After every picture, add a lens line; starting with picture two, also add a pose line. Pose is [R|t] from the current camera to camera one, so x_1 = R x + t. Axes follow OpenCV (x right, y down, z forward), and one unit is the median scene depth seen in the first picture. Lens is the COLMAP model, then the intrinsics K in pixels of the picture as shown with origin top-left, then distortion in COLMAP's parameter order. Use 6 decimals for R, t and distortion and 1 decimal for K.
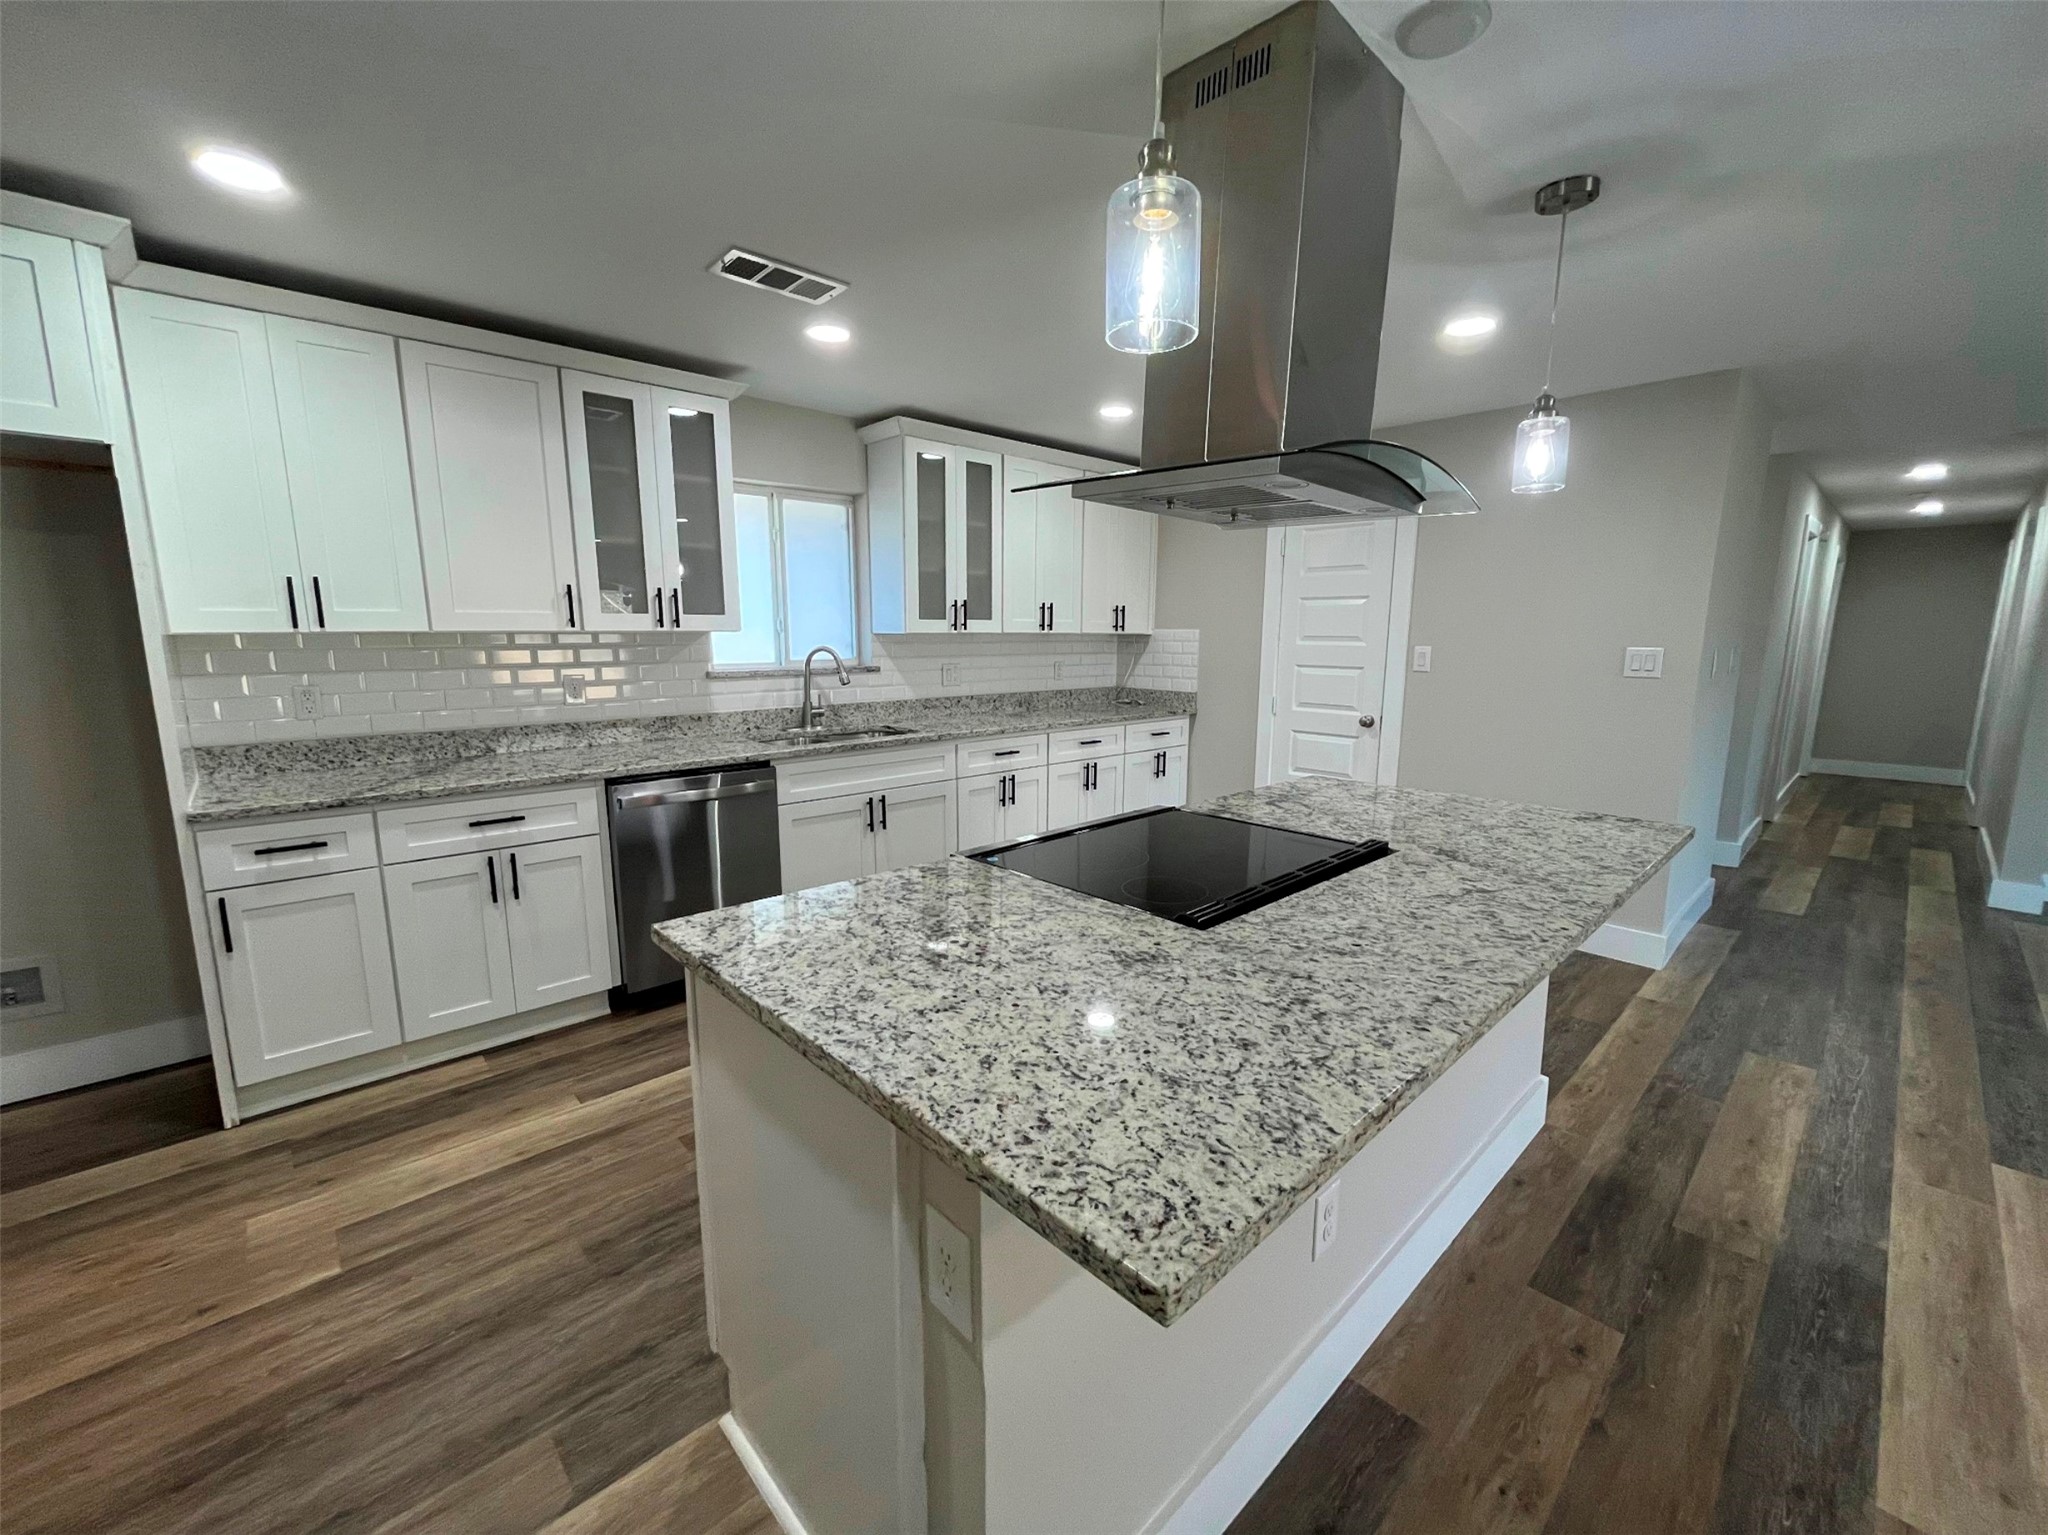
lens RADIAL K [[821.9, 0, 1024.0], [0, 821.9, 767.5], [0, 0, 1]] dist [0.000799, 0.000084]
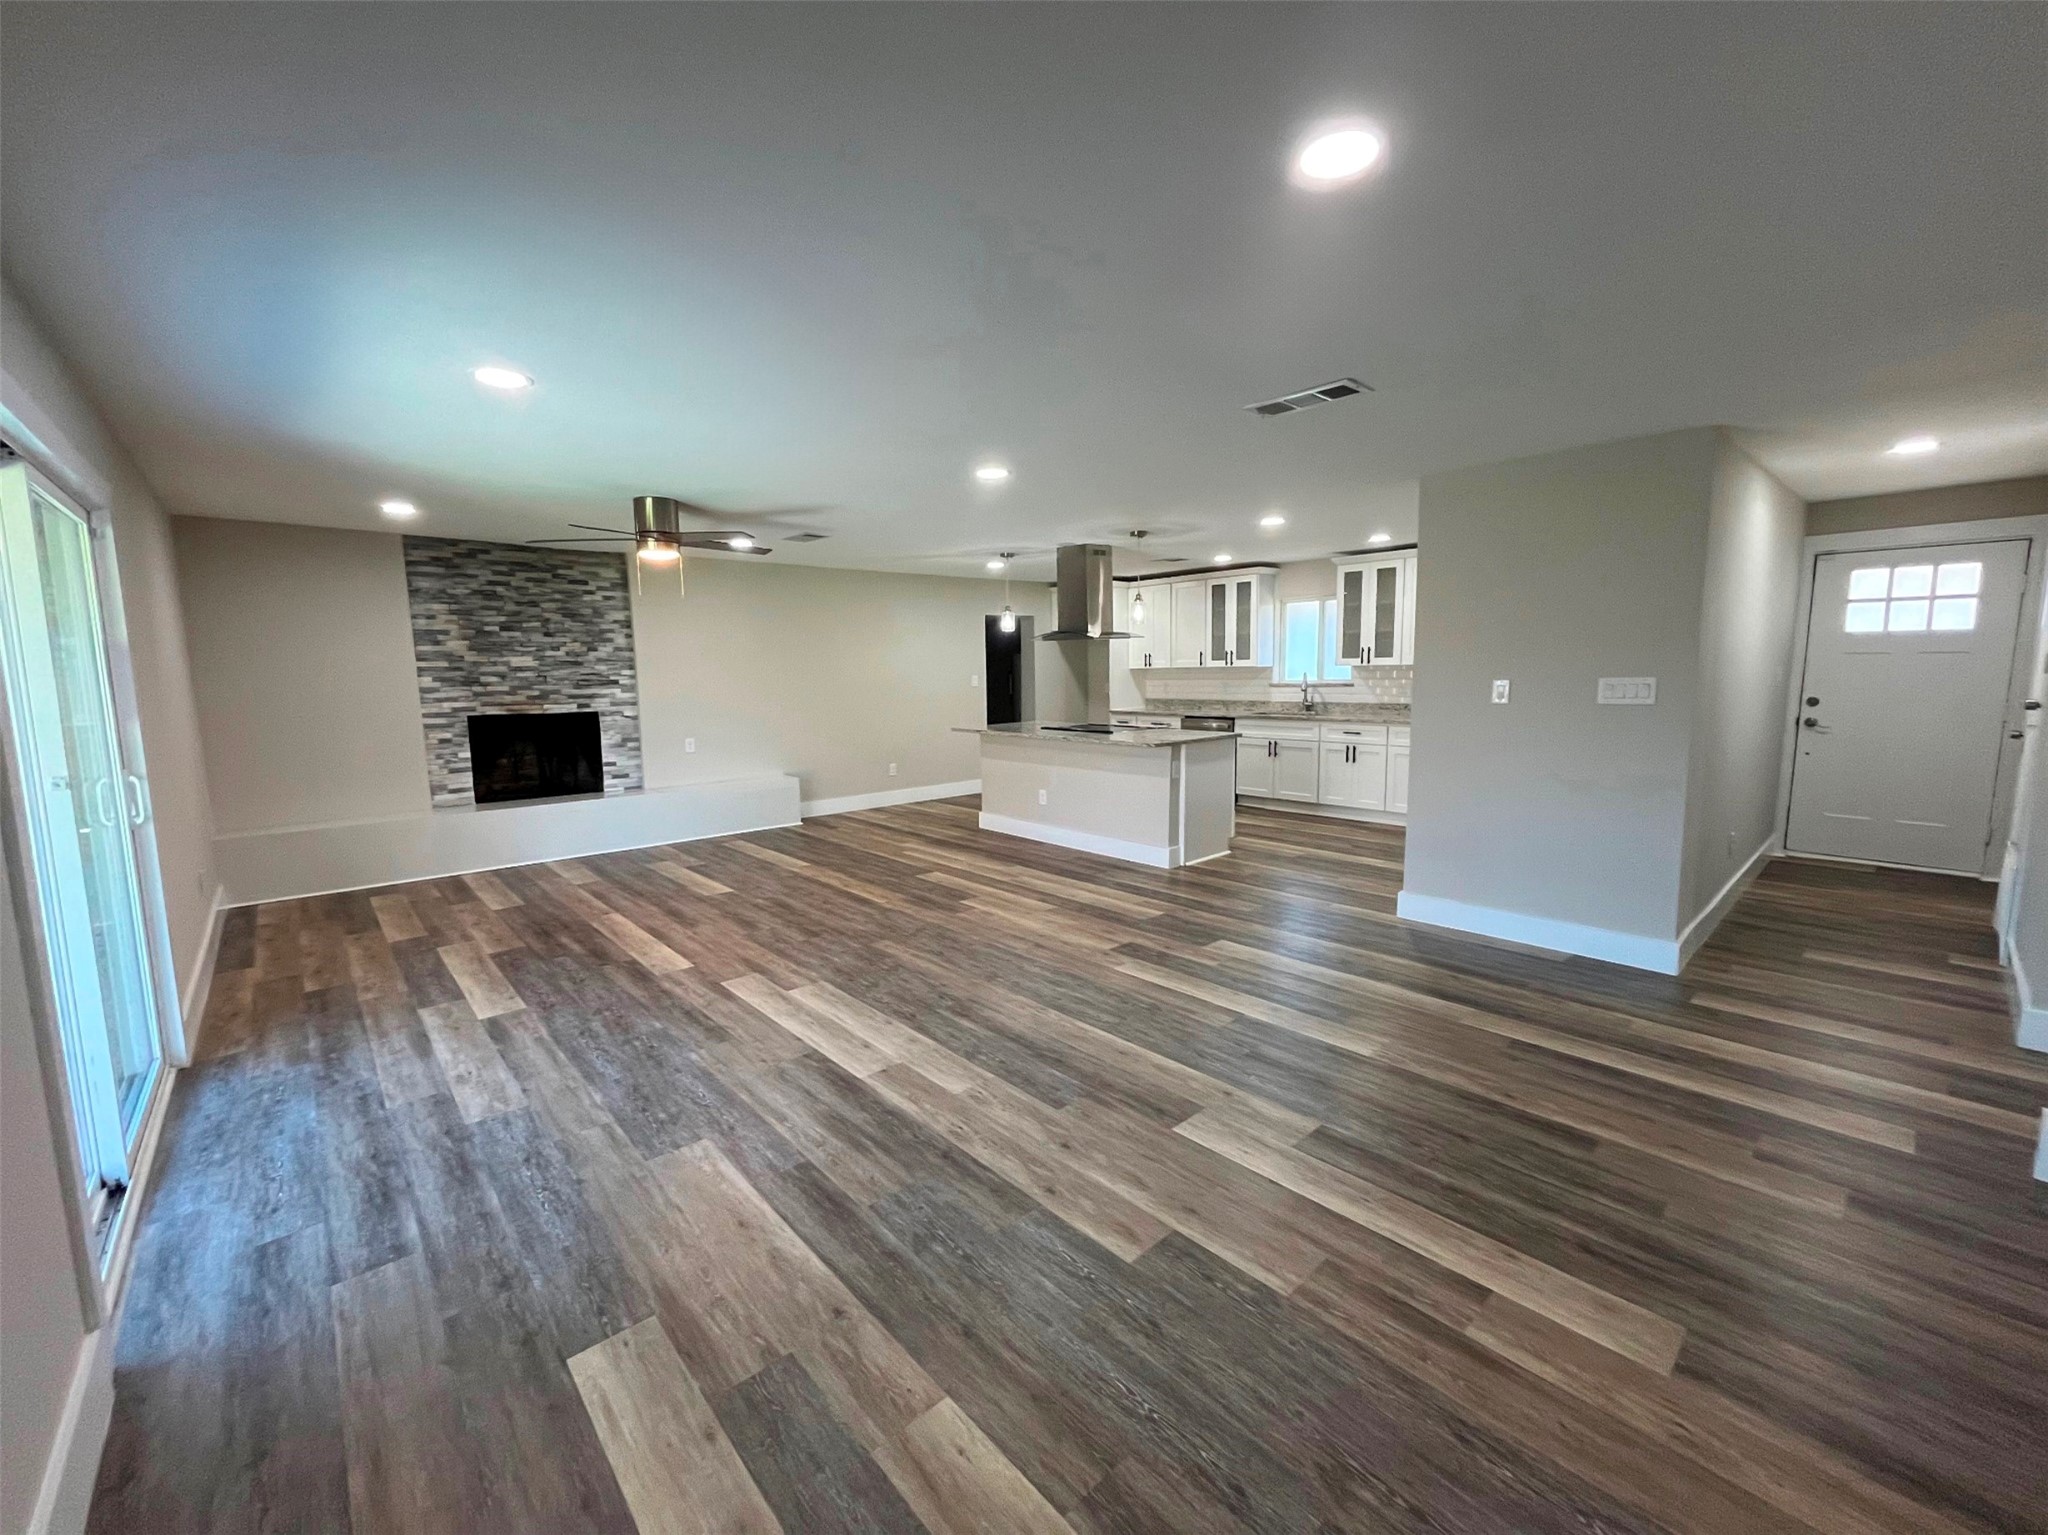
lens RADIAL K [[825.5, 0, 1021.2], [0, 825.5, 769.2], [0, 0, 1]] dist [-0.001851, -0.000633]
pose [[-0.018835, 0.118522, -0.992773, 2.429084], [-0.145094, 0.982114, 0.120002, -0.069396], [0.989239, 0.146305, -0.001302, 0.425745]]
